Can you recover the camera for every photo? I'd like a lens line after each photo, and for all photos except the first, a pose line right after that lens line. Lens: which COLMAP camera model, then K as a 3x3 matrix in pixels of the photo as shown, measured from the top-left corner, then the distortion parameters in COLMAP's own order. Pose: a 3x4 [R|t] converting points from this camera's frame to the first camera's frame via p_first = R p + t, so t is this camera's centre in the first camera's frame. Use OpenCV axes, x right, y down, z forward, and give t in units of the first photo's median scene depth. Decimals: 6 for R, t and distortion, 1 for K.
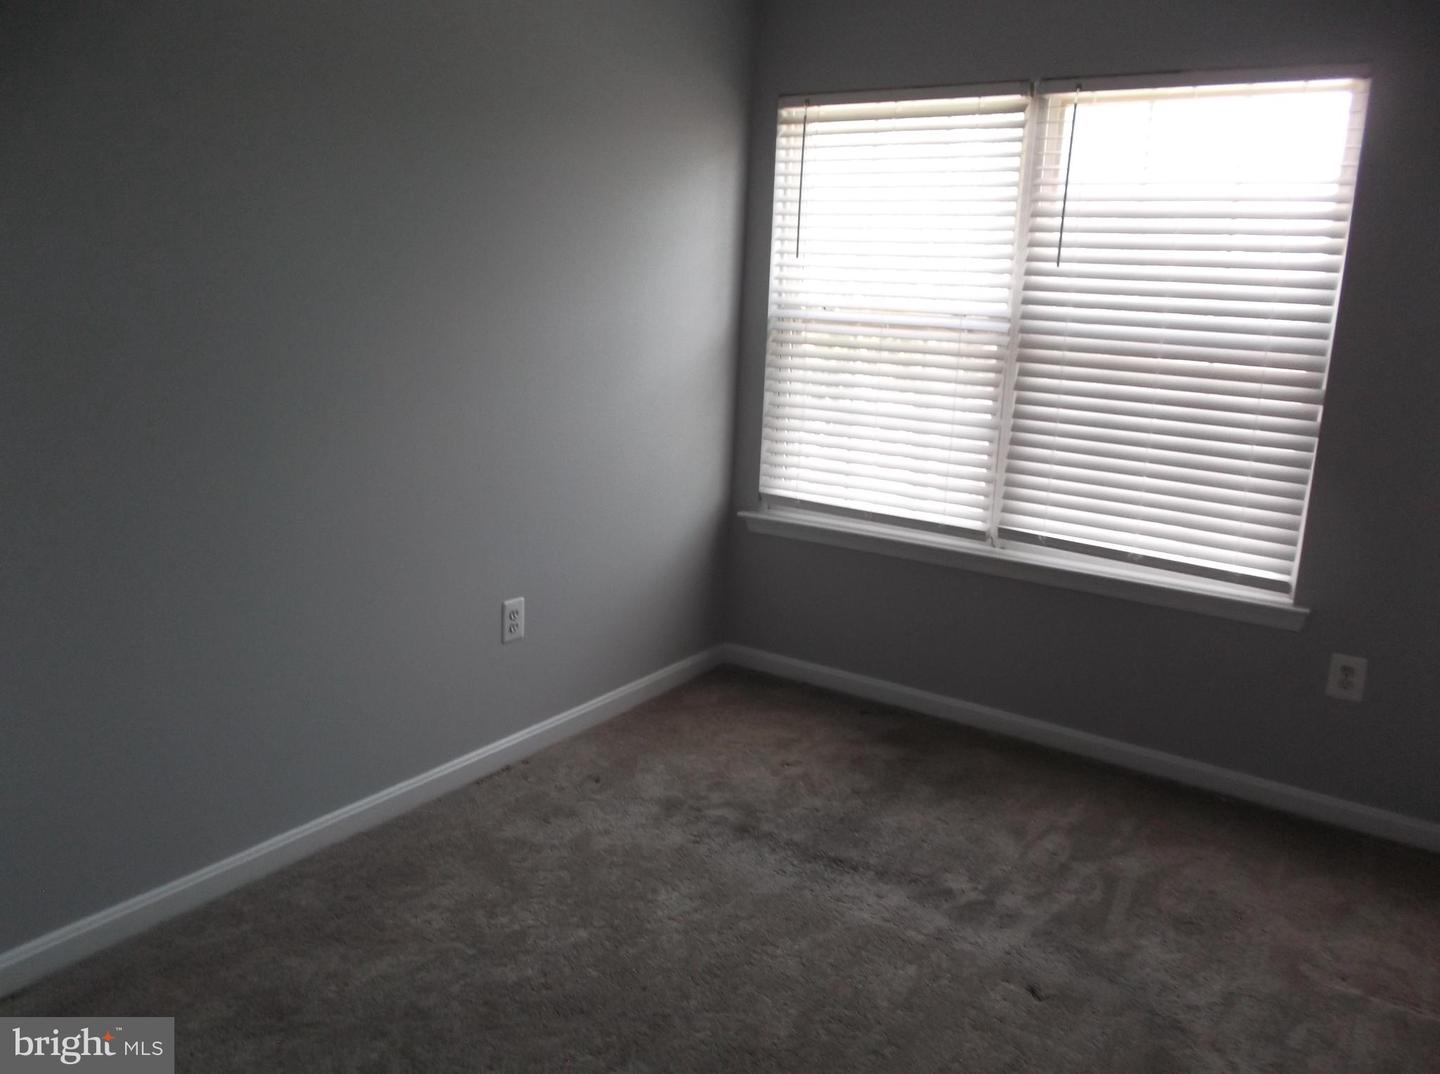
lens RADIAL K [[1139.5, 0, 720.0], [0, 1139.5, 537.0], [0, 0, 1]] dist [0.000792, -0.014438]
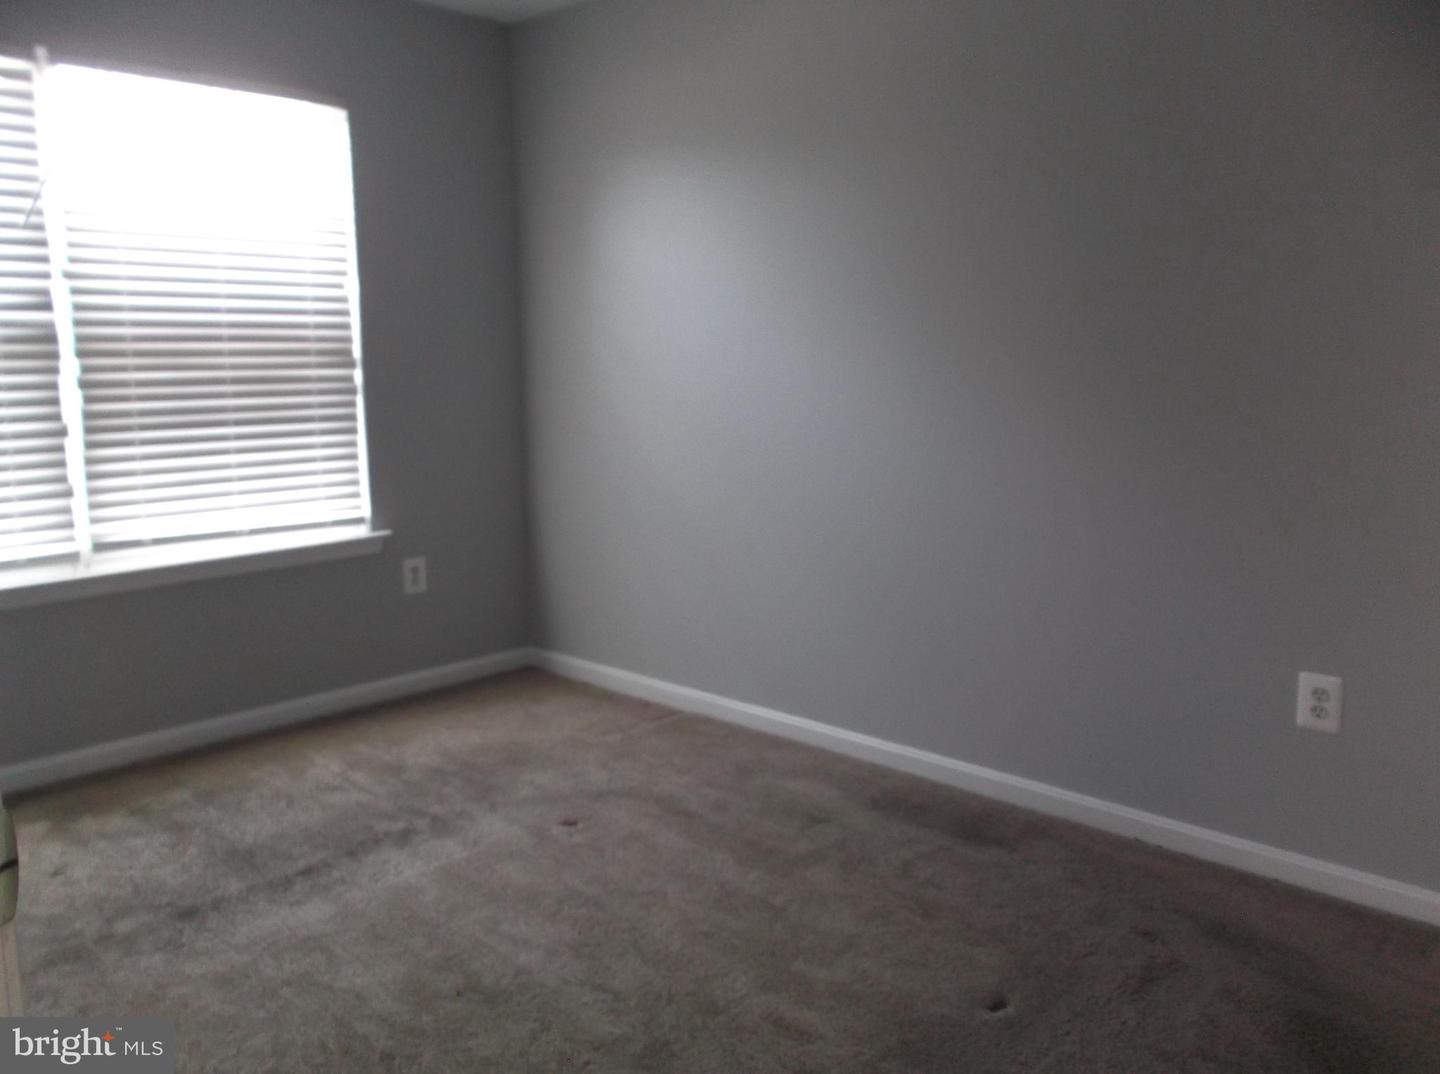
lens RADIAL K [[1139.5, 0, 720.0], [0, 1139.5, 537.0], [0, 0, 1]] dist [0.000792, -0.014438]
pose [[0.162780, -0.203014, 0.965551, -0.658149], [0.223482, 0.960756, 0.164330, -0.056561], [-0.961020, 0.189033, 0.201762, 0.406962]]
